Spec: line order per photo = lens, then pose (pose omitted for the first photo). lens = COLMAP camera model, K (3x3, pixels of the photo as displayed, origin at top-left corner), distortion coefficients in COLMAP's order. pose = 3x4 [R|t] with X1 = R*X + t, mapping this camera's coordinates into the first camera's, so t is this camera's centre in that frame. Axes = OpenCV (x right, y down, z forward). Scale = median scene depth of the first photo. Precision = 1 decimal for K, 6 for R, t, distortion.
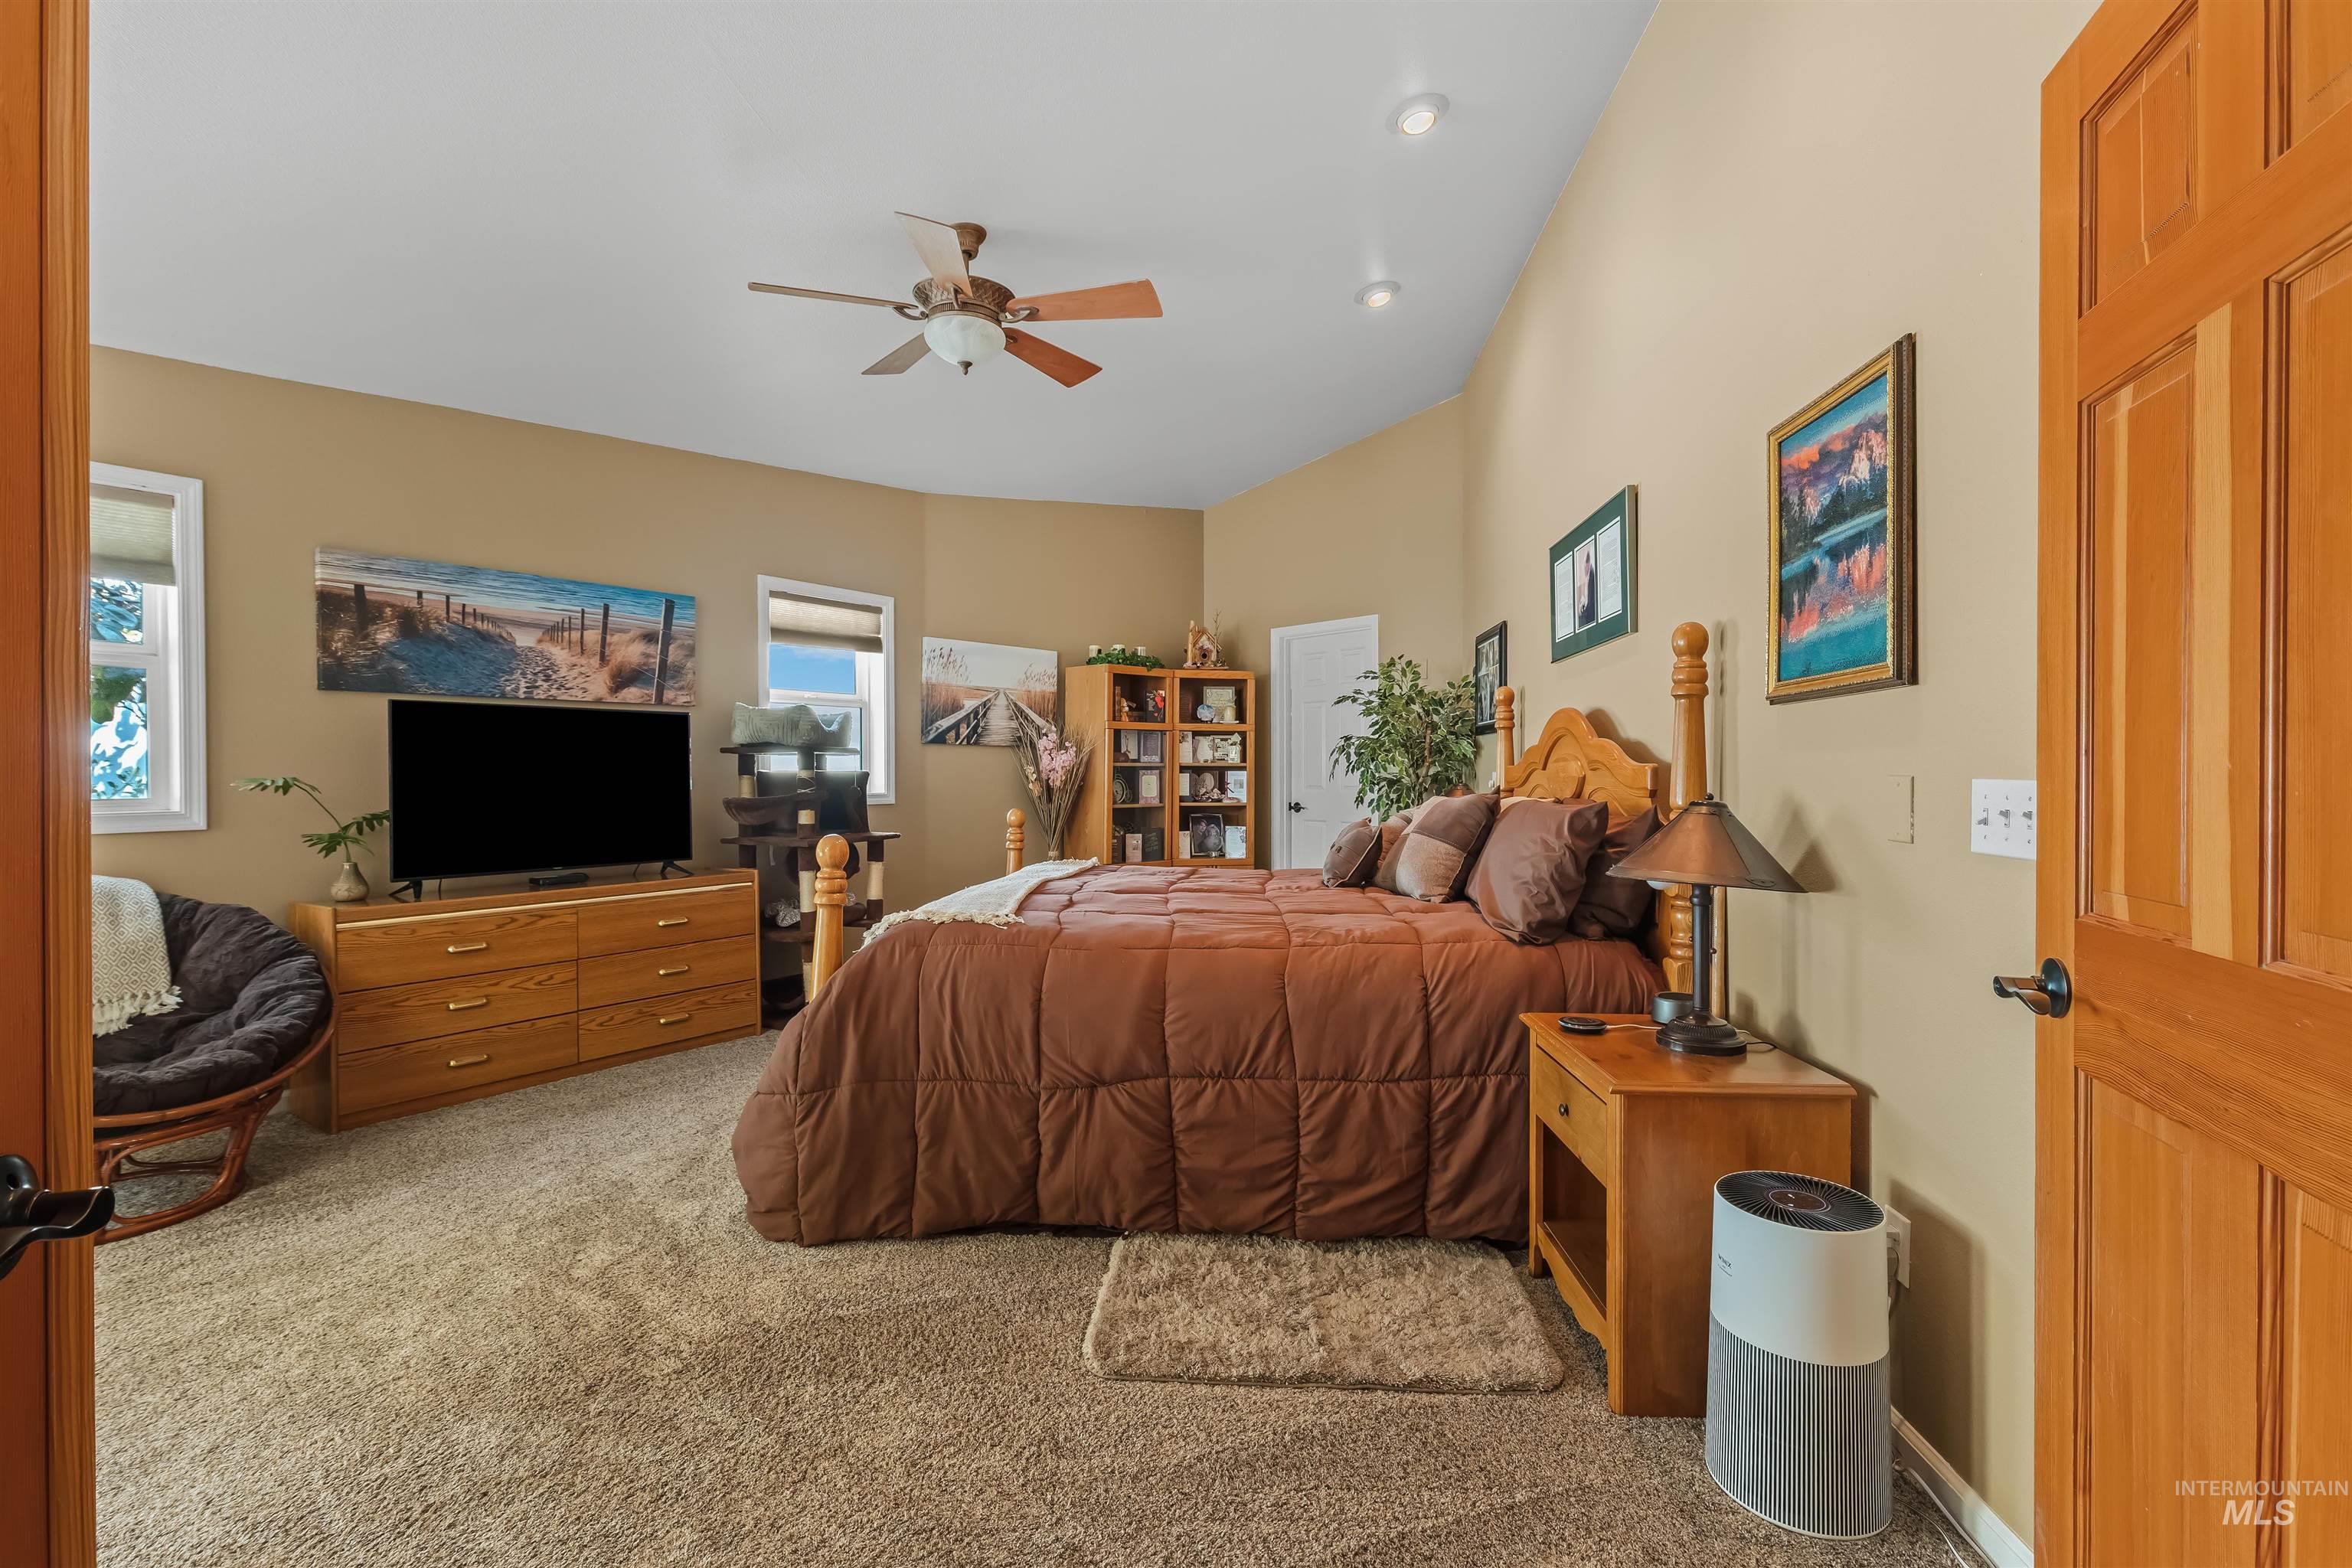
lens RADIAL K [[1051.9, 0, 1184.1], [0, 1051.9, 771.6], [0, 0, 1]] dist [-0.000564, 0.000042]
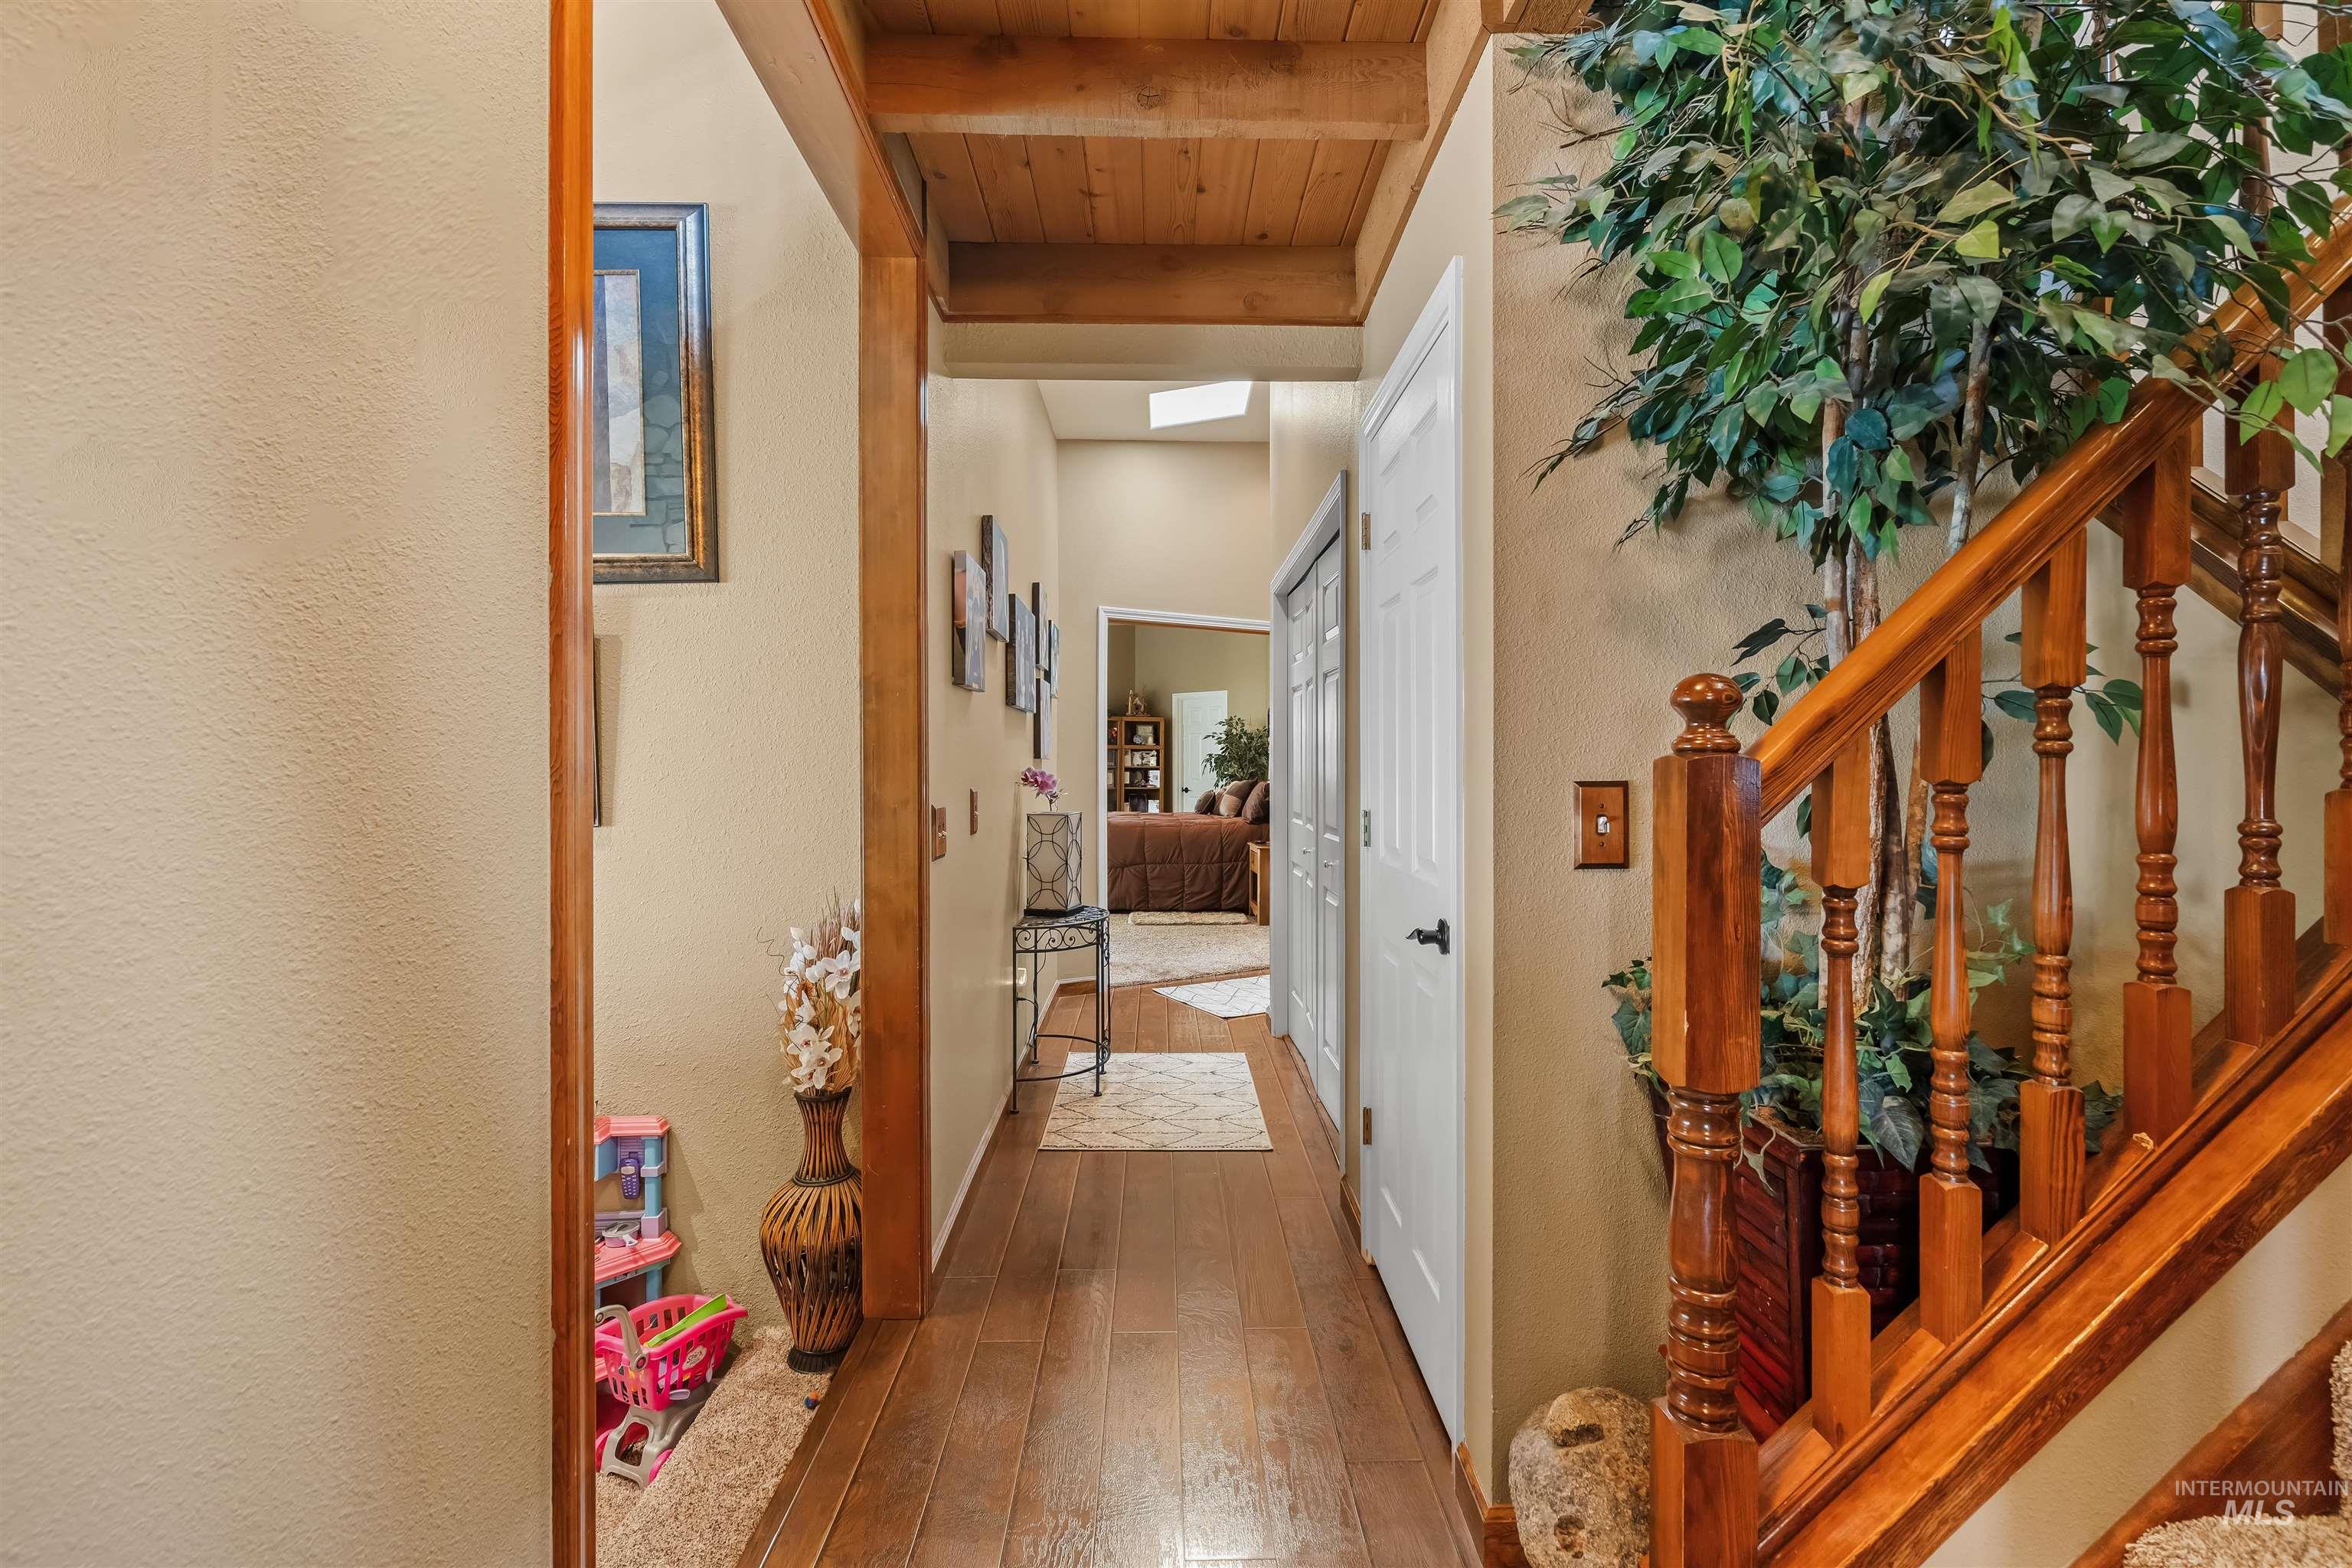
lens RADIAL K [[1051.9, 0, 1184.1], [0, 1051.9, 771.6], [0, 0, 1]] dist [-0.000564, 0.000042]
pose [[0.995030, 0.000468, 0.099571, -0.226400], [-0.000947, 0.999988, 0.004761, -0.020068], [-0.099568, -0.004832, 0.995019, -2.345924]]
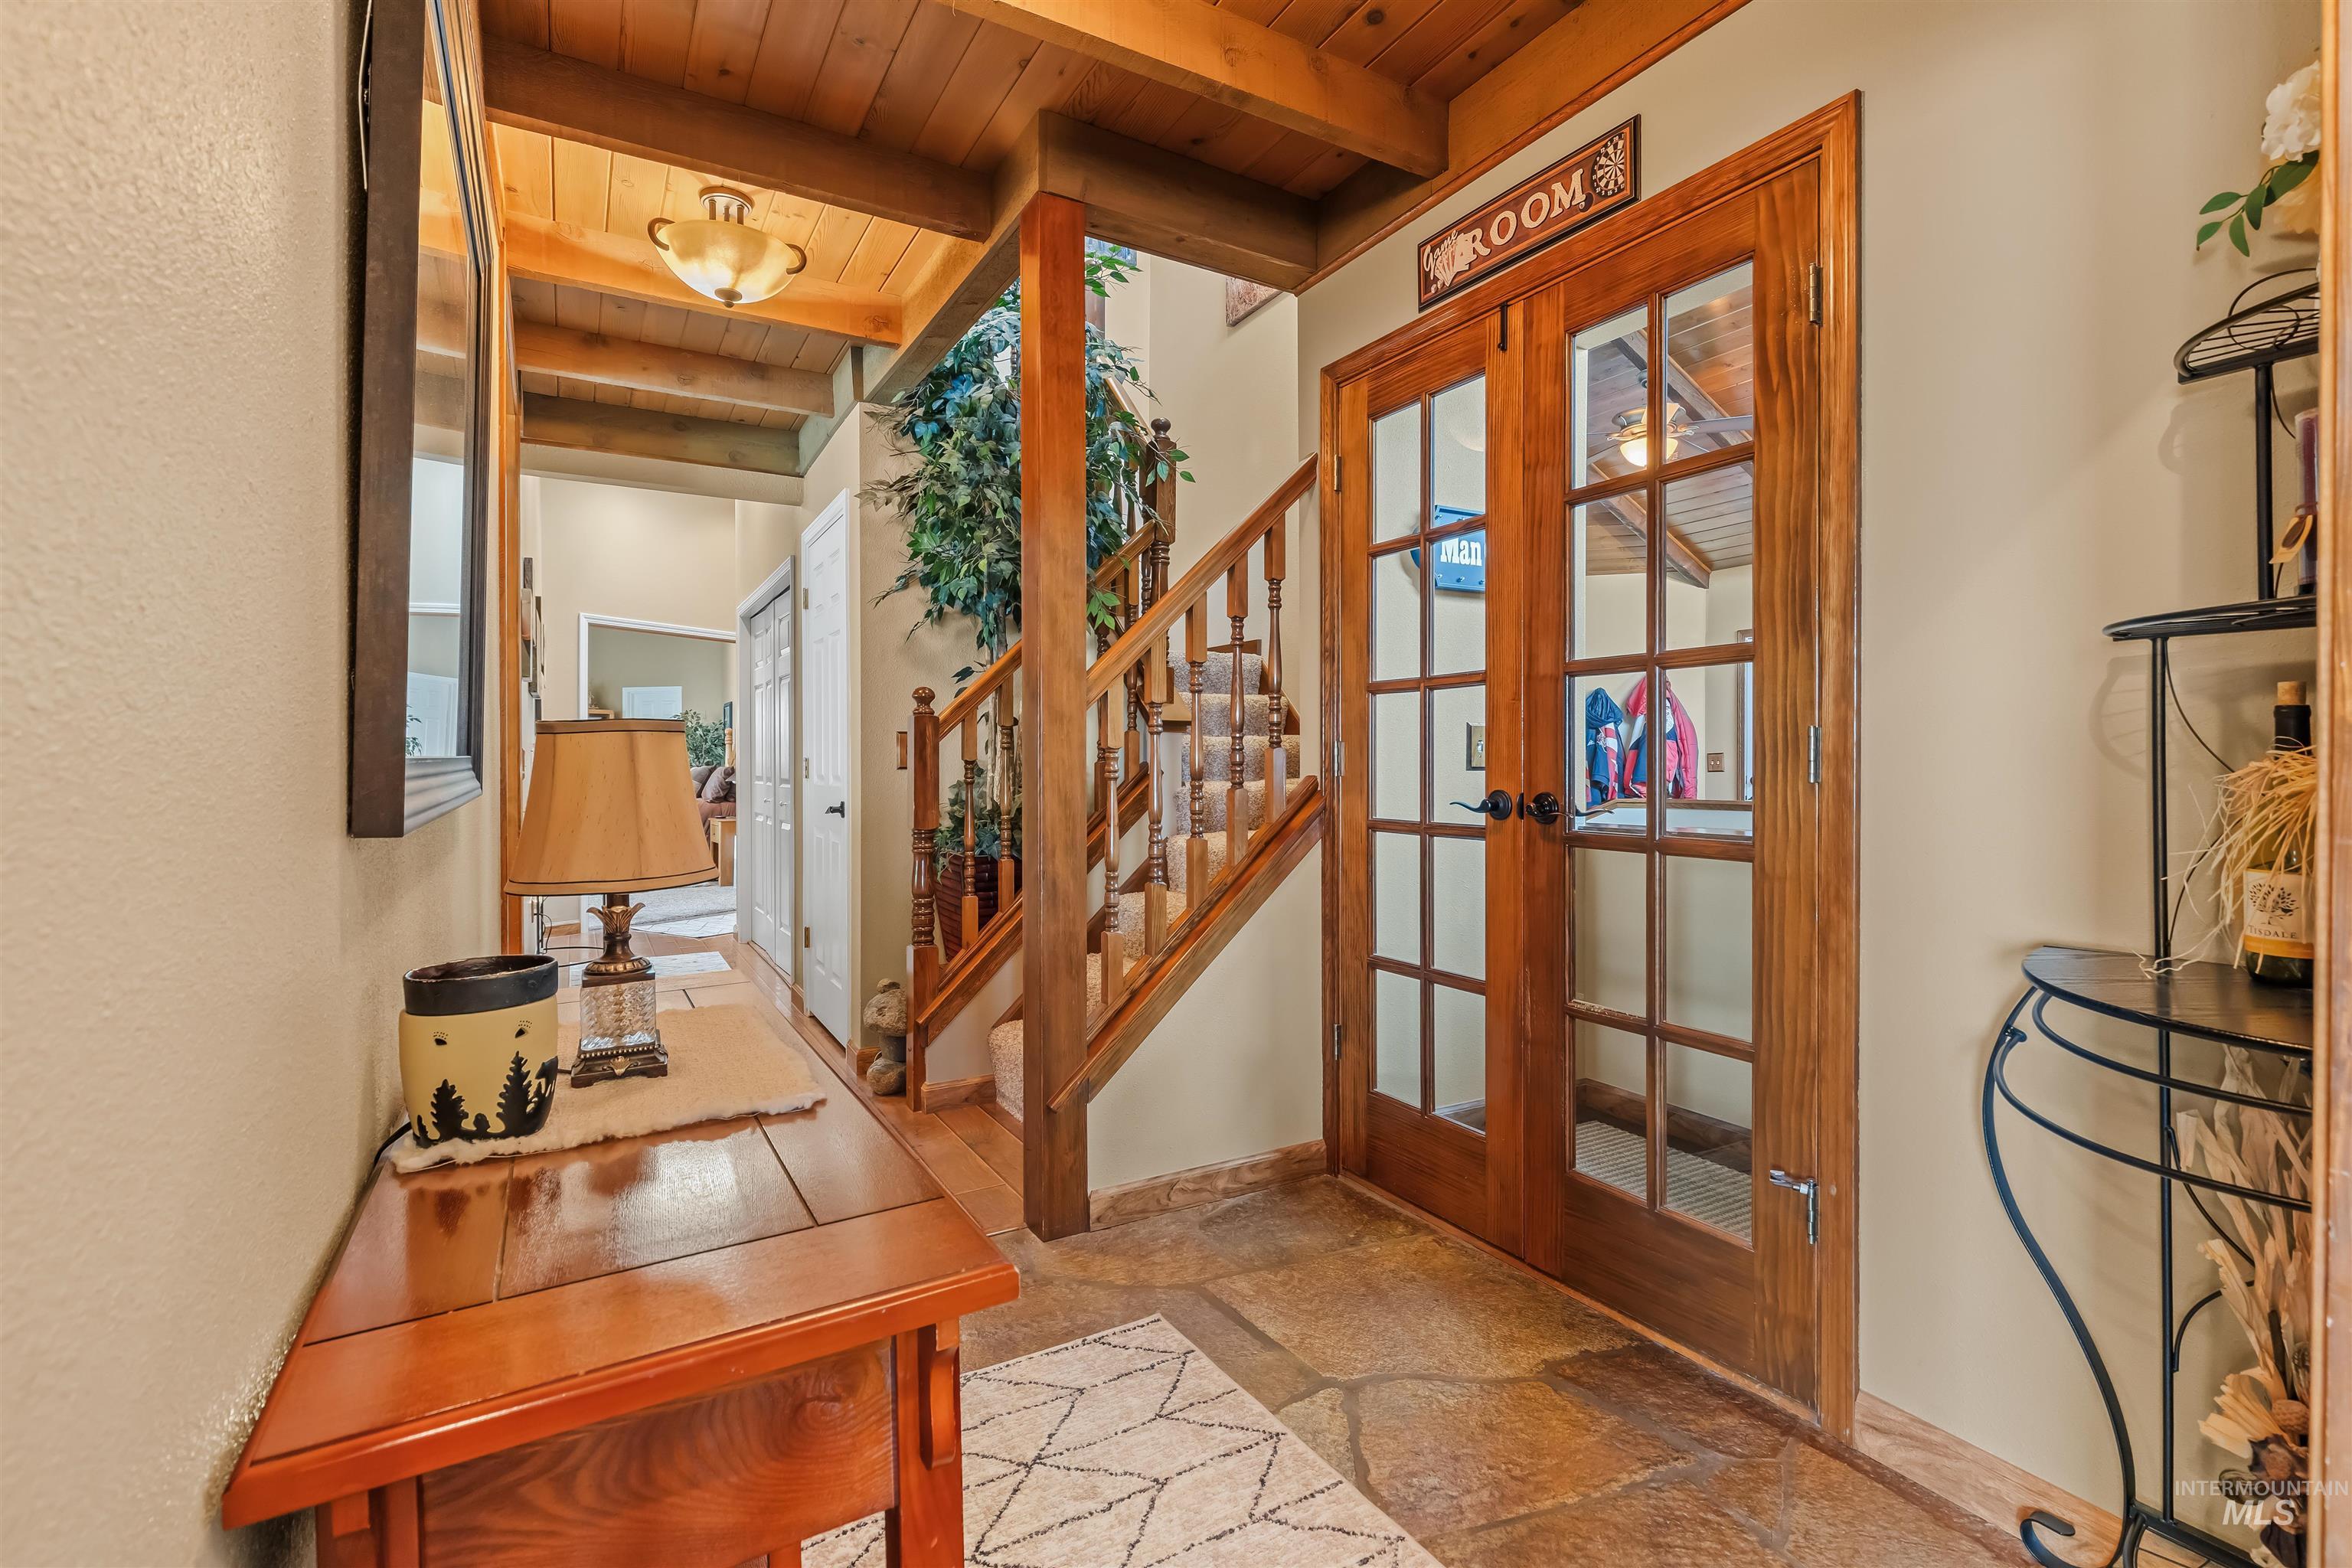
lens RADIAL K [[1051.9, 0, 1184.1], [0, 1051.9, 771.6], [0, 0, 1]] dist [-0.000564, 0.000042]
pose [[0.824401, -0.002012, 0.566002, -0.439838], [0.001405, 0.999998, 0.001508, 0.046224], [-0.566004, -0.000448, 0.824402, -3.220633]]
